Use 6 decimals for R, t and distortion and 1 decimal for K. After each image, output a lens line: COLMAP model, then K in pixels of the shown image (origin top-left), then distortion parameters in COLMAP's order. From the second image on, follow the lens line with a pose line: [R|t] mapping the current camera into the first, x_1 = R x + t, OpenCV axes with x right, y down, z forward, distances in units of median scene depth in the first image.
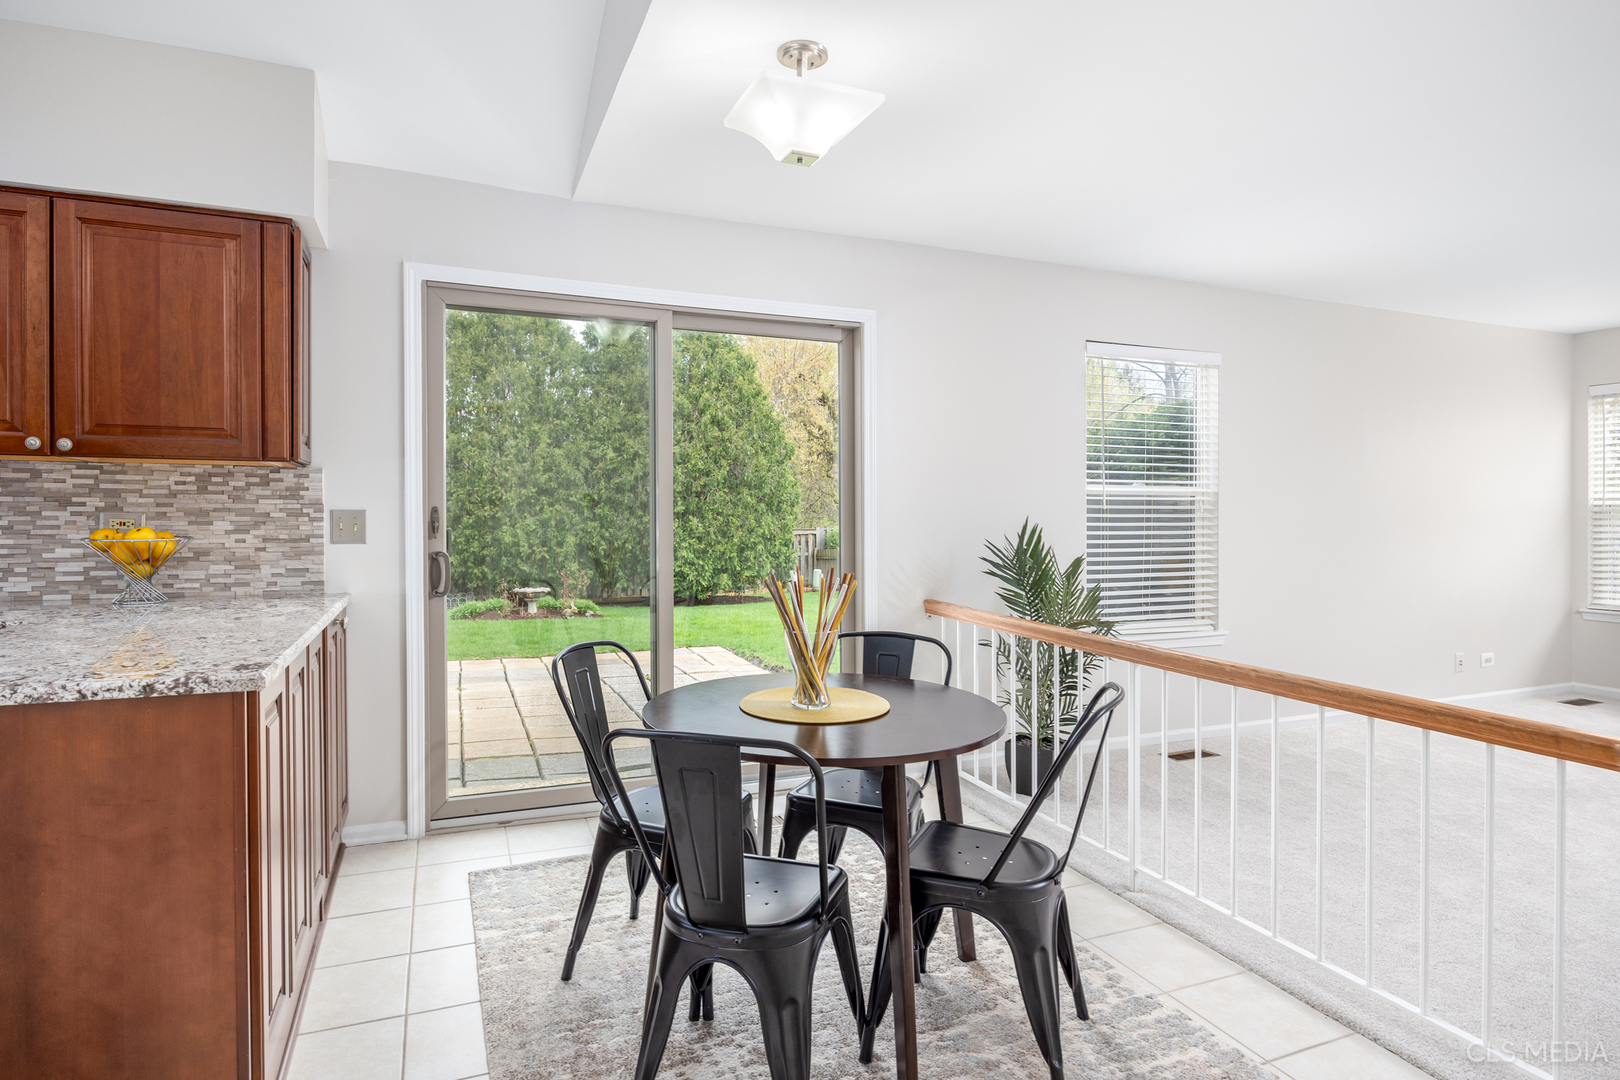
lens RADIAL K [[855.5, 0, 778.0], [0, 855.5, 518.2], [0, 0, 1]] dist [0.002870, 0.000001]
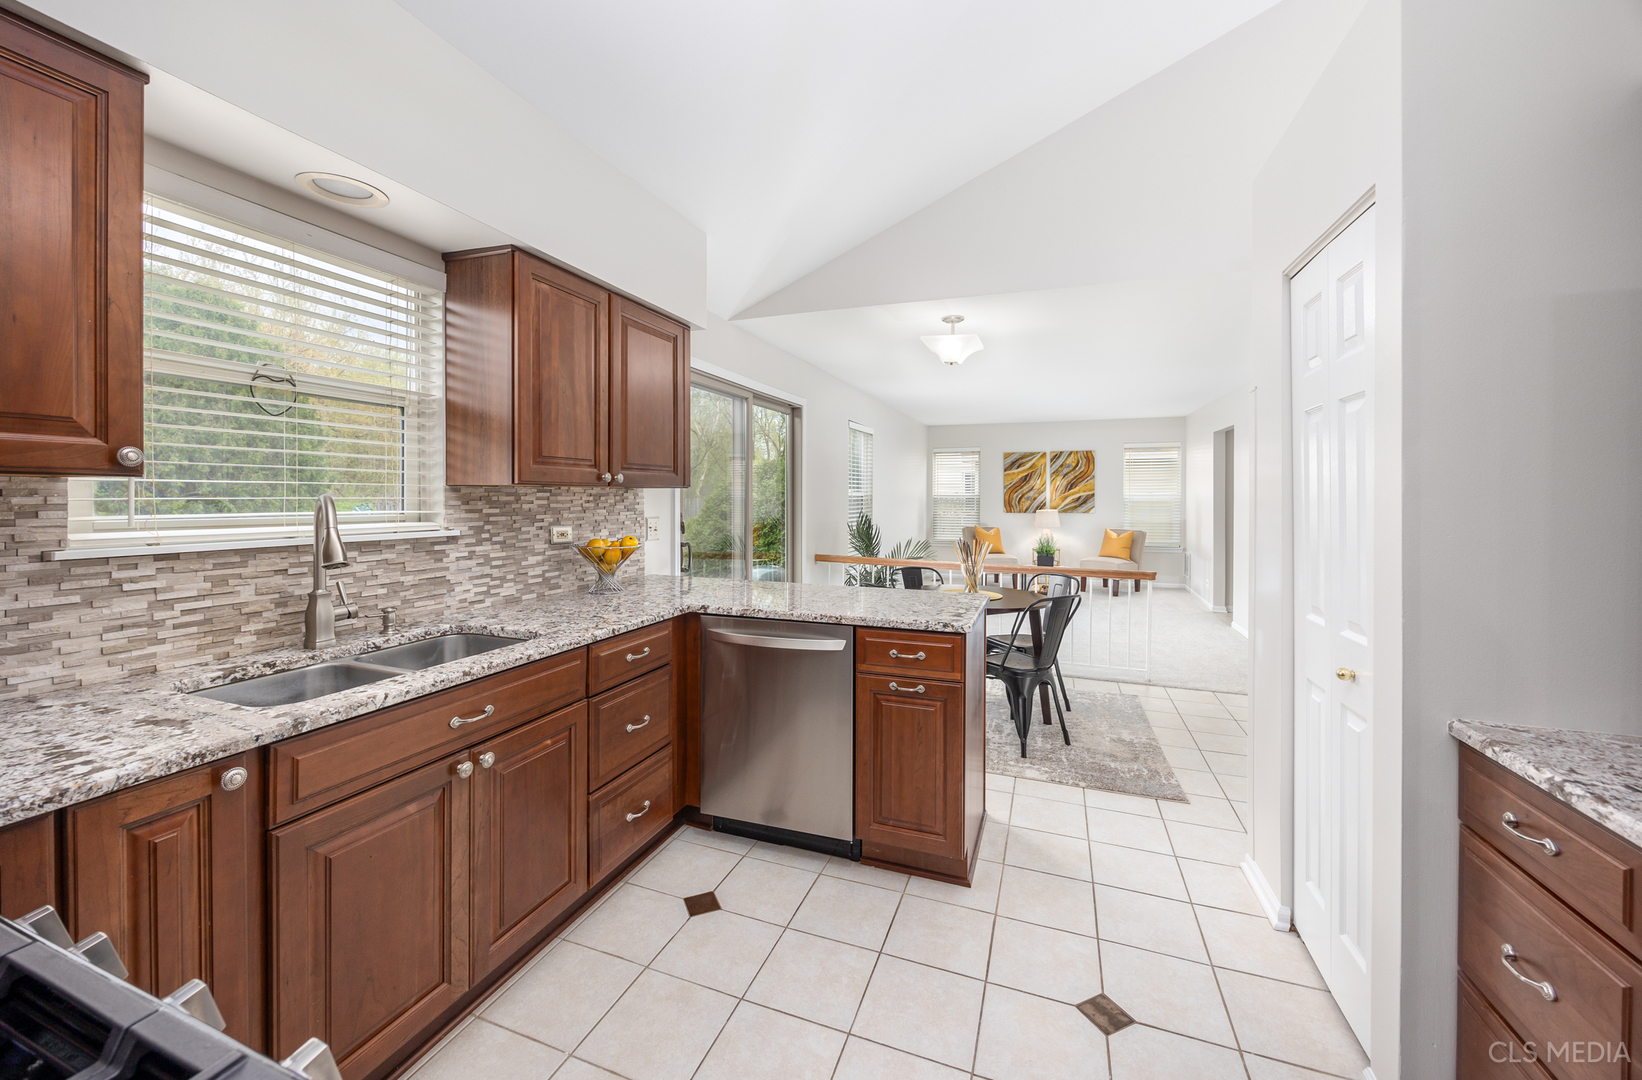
lens RADIAL K [[634.8, 0, 816.2], [0, 634.8, 502.5], [0, 0, 1]] dist [0.000099, 0.000025]
pose [[0.676711, -0.012174, 0.736148, -1.117311], [0.005751, 0.999920, 0.011249, -0.046073], [-0.736226, -0.003378, 0.676727, 0.072400]]
